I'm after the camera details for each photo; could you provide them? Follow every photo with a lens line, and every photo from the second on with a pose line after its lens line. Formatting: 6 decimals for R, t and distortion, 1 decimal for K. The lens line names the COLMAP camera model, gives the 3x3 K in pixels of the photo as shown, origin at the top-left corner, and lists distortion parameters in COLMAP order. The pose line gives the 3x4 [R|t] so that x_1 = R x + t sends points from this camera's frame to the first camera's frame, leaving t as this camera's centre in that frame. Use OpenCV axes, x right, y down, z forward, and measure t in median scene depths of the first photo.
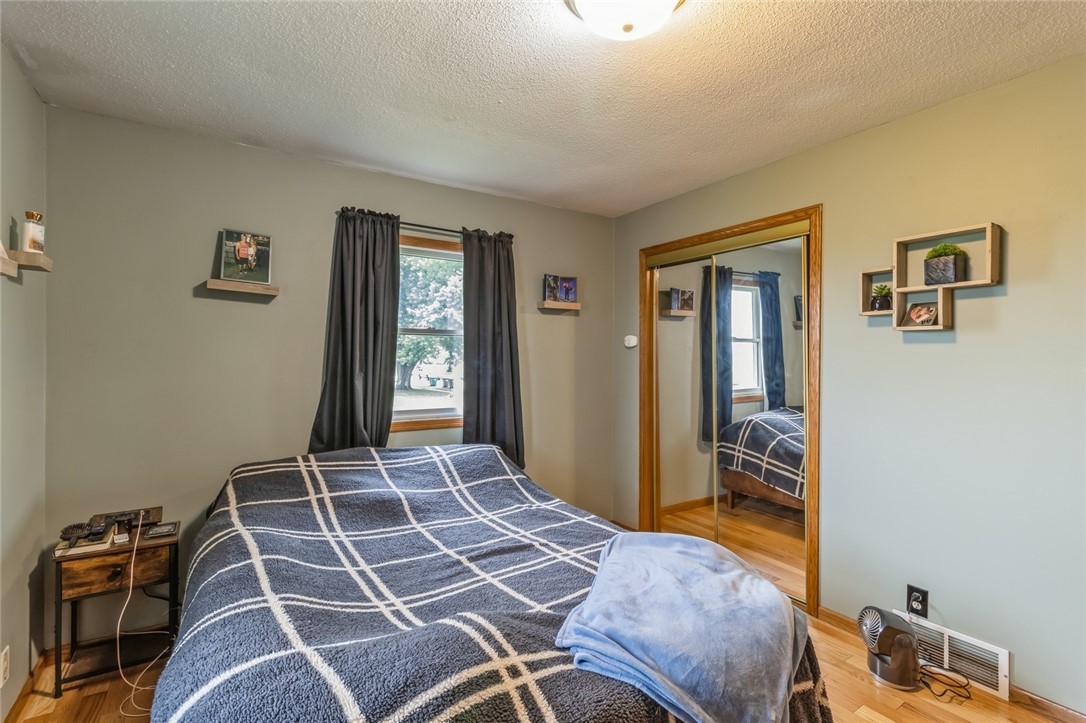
lens RADIAL K [[503.2, 0, 547.5], [0, 503.2, 344.9], [0, 0, 1]] dist [0.002290, 0.000107]
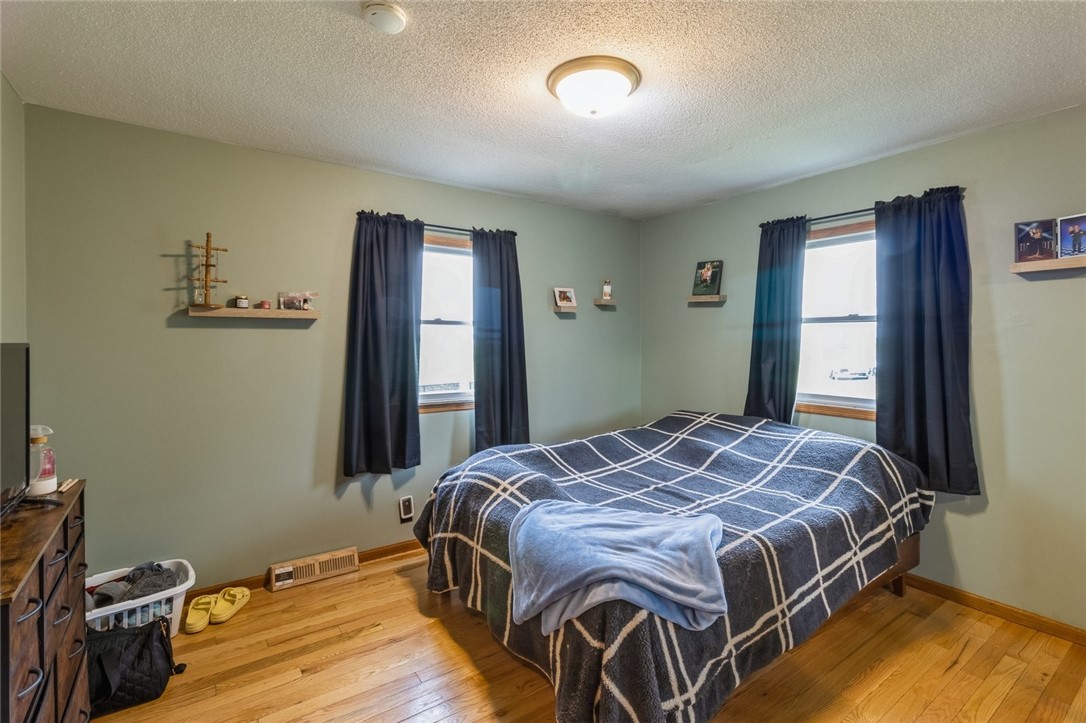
lens RADIAL K [[508.0, 0, 565.0], [0, 508.0, 329.8], [0, 0, 1]] dist [-0.002192, -0.000287]
pose [[0.048949, -0.025913, -0.998465, 0.995077], [0.021987, 0.999449, -0.024860, 0.010603], [0.998559, -0.020736, 0.049492, 0.543961]]
